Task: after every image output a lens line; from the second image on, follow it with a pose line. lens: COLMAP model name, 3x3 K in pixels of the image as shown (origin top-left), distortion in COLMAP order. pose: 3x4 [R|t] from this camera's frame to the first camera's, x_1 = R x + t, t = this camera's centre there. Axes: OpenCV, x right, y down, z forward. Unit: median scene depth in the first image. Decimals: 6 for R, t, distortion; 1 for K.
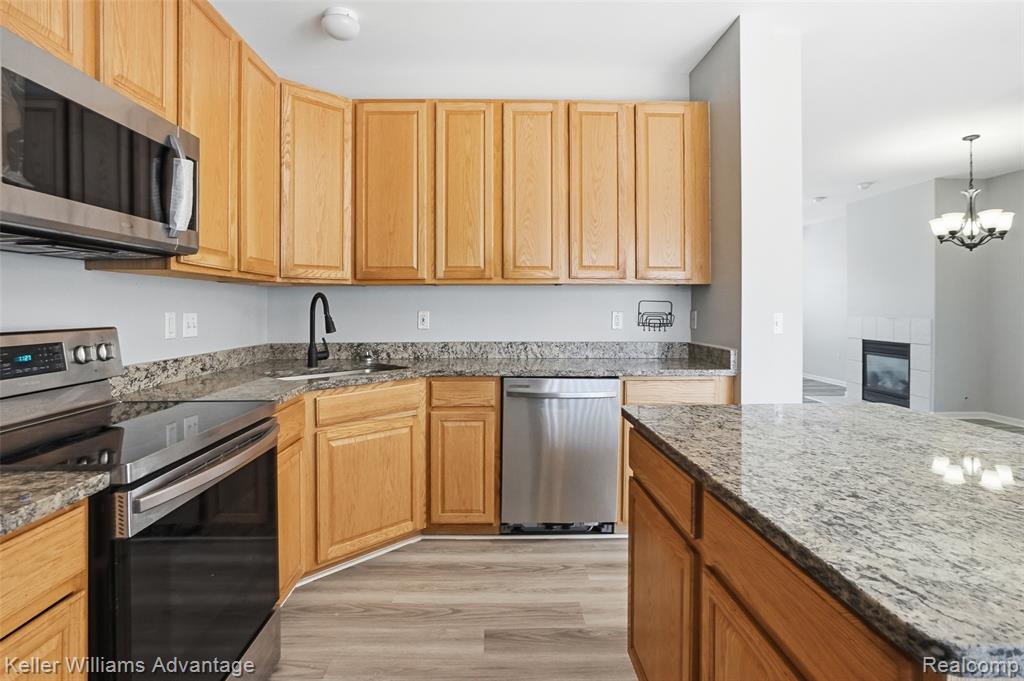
lens RADIAL K [[536.7, 0, 502.1], [0, 536.7, 307.0], [0, 0, 1]] dist [-0.045417, 0.000299]
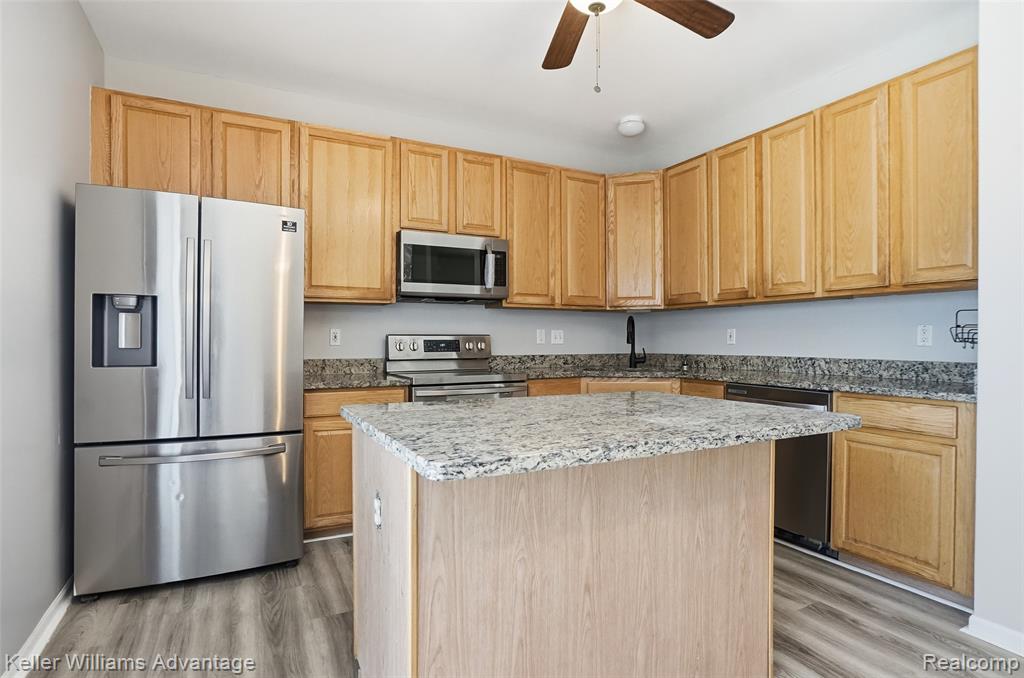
lens RADIAL K [[516.1, 0, 500.1], [0, 516.1, 340.7], [0, 0, 1]] dist [-0.042111, 0.011504]
pose [[0.437461, 0.002562, -0.899234, 0.730604], [0.000533, 0.999995, 0.003108, 0.034808], [0.899237, -0.001839, 0.437458, 0.074788]]
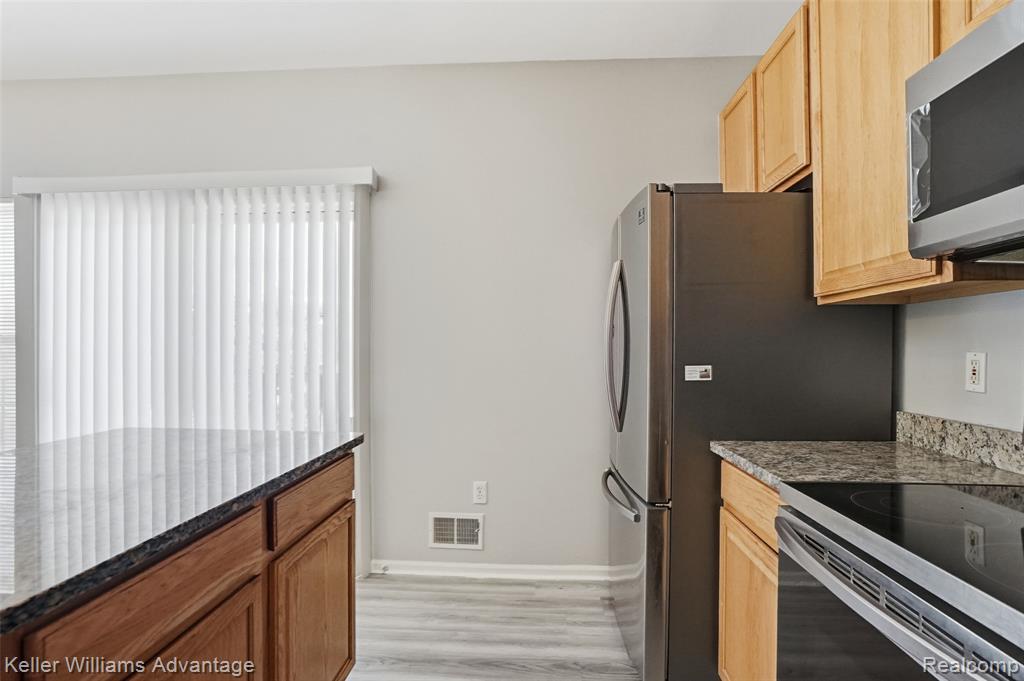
lens RADIAL K [[532.5, 0, 499.0], [0, 532.5, 344.0], [0, 0, 1]] dist [-0.039025, 0.000755]
pose [[-0.996611, 0.004094, 0.082158, -0.071679], [0.003668, 0.999979, -0.005336, 0.003753], [-0.082178, -0.005016, -0.996605, 0.787015]]
